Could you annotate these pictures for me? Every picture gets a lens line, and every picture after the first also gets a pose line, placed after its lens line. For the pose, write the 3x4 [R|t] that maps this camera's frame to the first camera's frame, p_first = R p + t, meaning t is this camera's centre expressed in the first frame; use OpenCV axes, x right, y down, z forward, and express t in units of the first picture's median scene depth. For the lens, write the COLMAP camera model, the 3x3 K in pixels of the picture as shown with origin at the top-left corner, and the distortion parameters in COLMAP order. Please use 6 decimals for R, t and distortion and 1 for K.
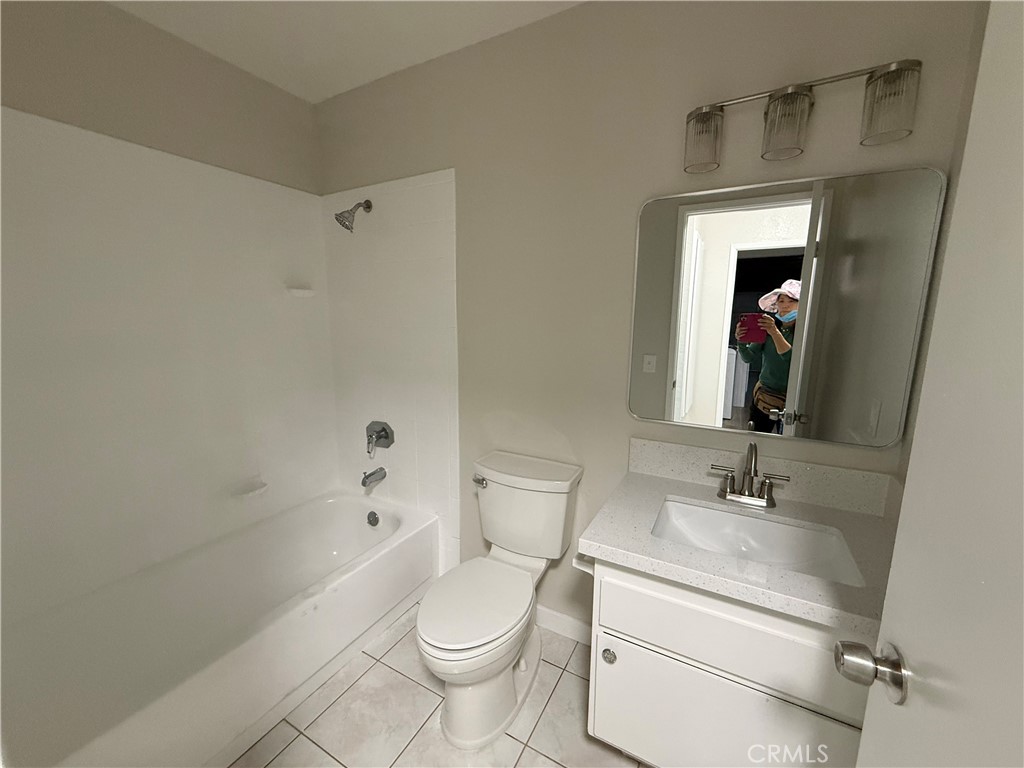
lens RADIAL K [[409.2, 0, 509.7], [0, 409.2, 384.1], [0, 0, 1]] dist [0.000647, -0.000125]
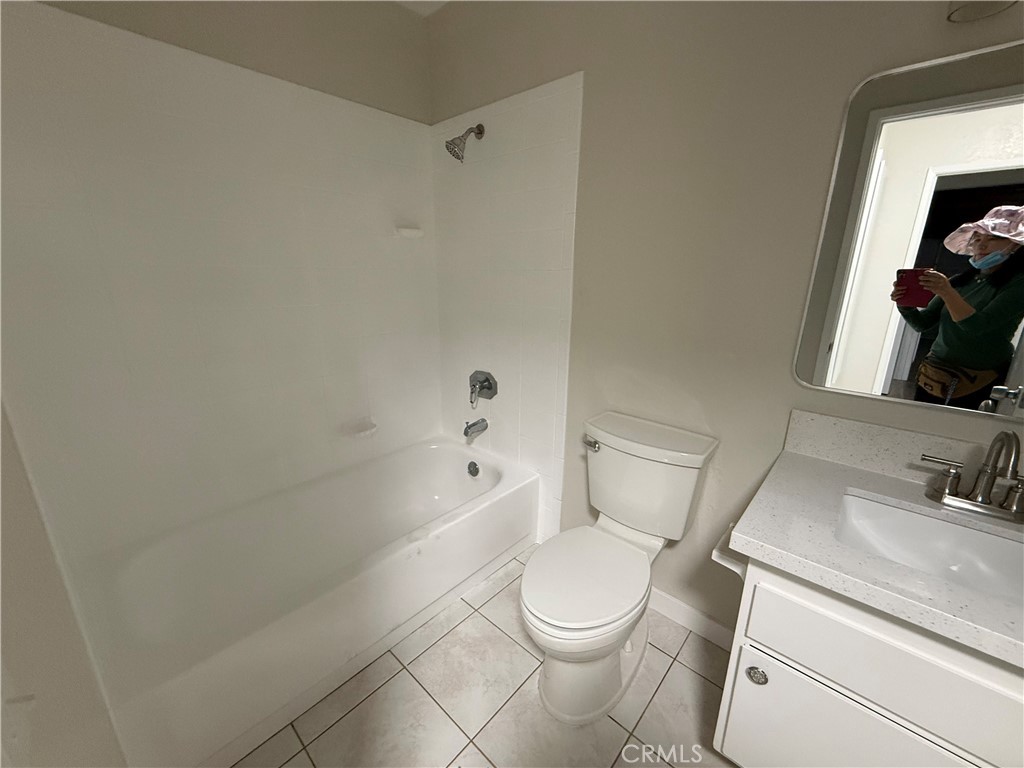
lens RADIAL K [[409.2, 0, 509.7], [0, 409.2, 384.1], [0, 0, 1]] dist [0.000647, -0.000125]
pose [[0.973642, 0.065488, -0.218480, -0.061322], [-0.042019, 0.993000, 0.110390, 0.017165], [0.224180, -0.098300, 0.969578, 0.109103]]
